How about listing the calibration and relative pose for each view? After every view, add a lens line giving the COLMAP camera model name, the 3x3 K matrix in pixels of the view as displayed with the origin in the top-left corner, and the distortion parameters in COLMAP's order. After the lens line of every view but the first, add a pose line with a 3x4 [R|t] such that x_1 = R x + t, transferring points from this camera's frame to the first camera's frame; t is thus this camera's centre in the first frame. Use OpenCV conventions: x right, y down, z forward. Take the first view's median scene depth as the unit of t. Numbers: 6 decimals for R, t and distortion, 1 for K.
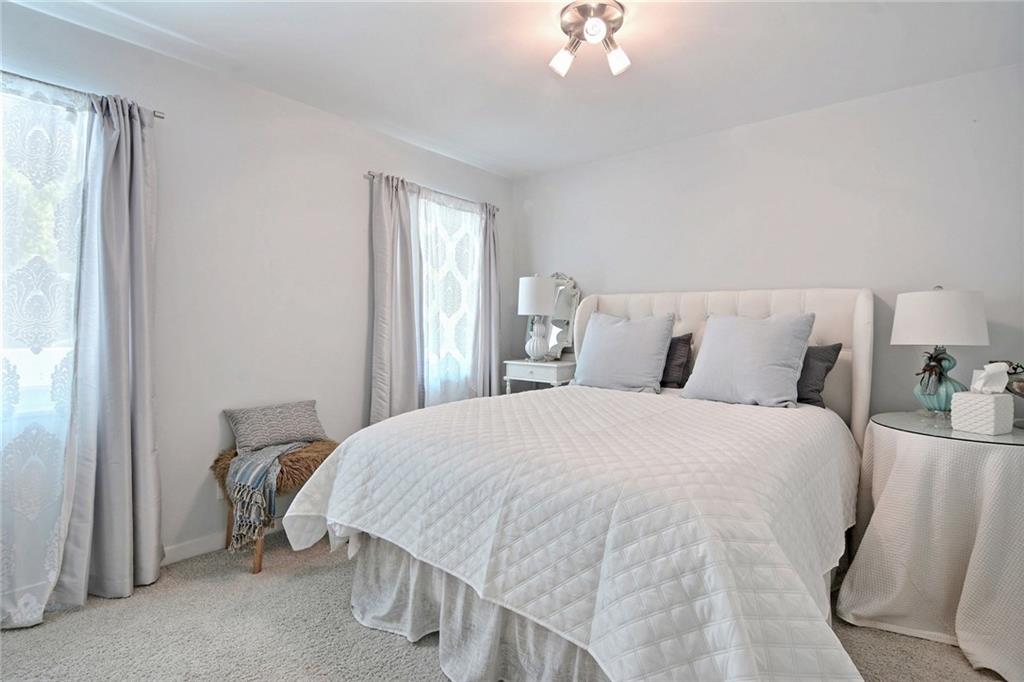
lens RADIAL K [[494.4, 0, 507.4], [0, 494.4, 337.2], [0, 0, 1]] dist [-0.005117, -0.011734]
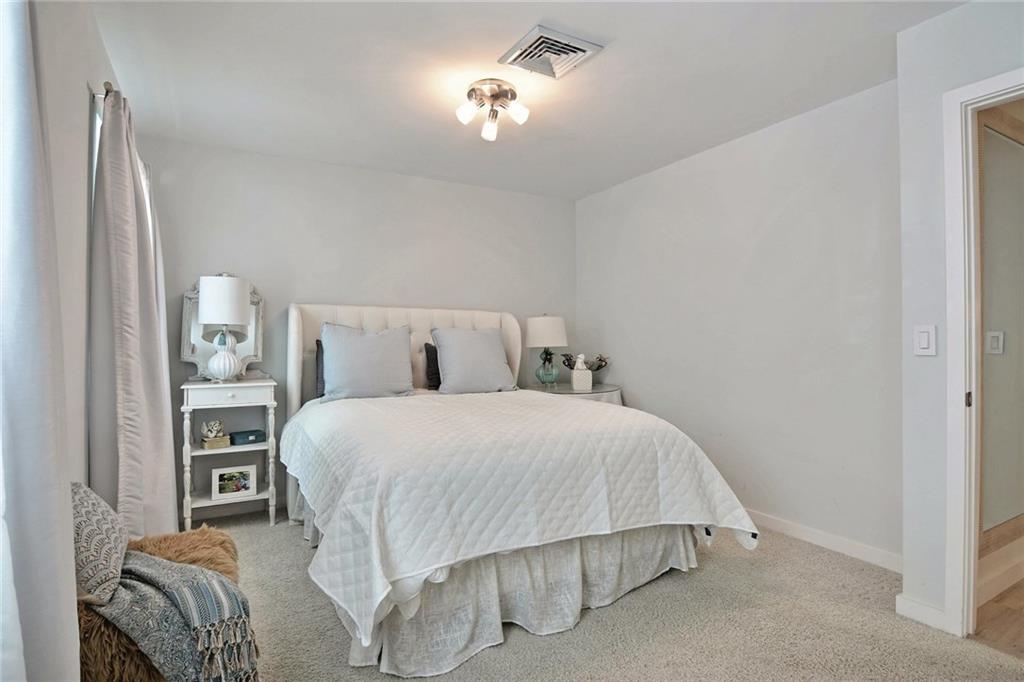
lens RADIAL K [[518.7, 0, 506.7], [0, 518.7, 333.1], [0, 0, 1]] dist [-0.013714, -0.000582]
pose [[0.356129, 0.000245, 0.934437, -0.867965], [0.024985, 0.999640, -0.009785, -0.017577], [-0.934103, 0.026832, 0.355995, 0.417991]]
